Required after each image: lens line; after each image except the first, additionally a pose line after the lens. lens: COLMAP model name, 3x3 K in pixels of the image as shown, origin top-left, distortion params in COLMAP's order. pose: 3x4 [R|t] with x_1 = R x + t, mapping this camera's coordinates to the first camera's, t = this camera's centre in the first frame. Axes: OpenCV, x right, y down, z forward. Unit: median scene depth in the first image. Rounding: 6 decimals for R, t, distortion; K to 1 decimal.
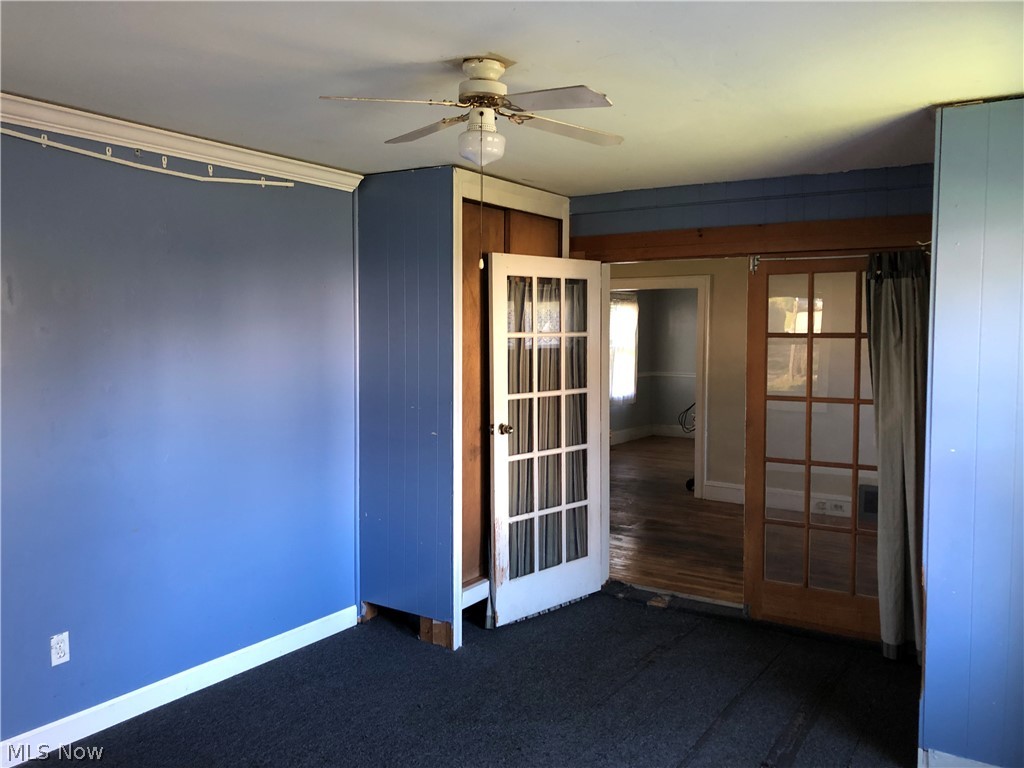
lens RADIAL K [[838.2, 0, 506.9], [0, 838.2, 361.3], [0, 0, 1]] dist [-0.004260, 0.011924]
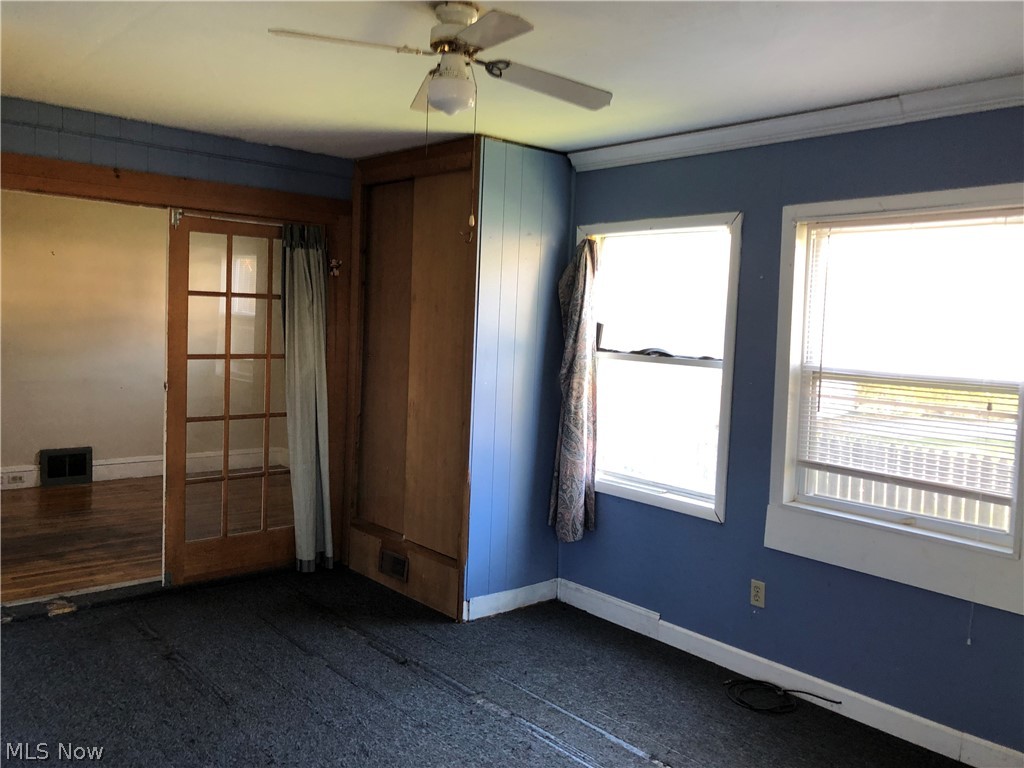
lens RADIAL K [[838.2, 0, 506.9], [0, 838.2, 361.3], [0, 0, 1]] dist [-0.004260, 0.011924]
pose [[0.265040, -0.046717, 0.963105, -0.531327], [-0.002118, 0.998795, 0.049031, -0.000266], [-0.964235, -0.015035, 0.264621, 0.381850]]
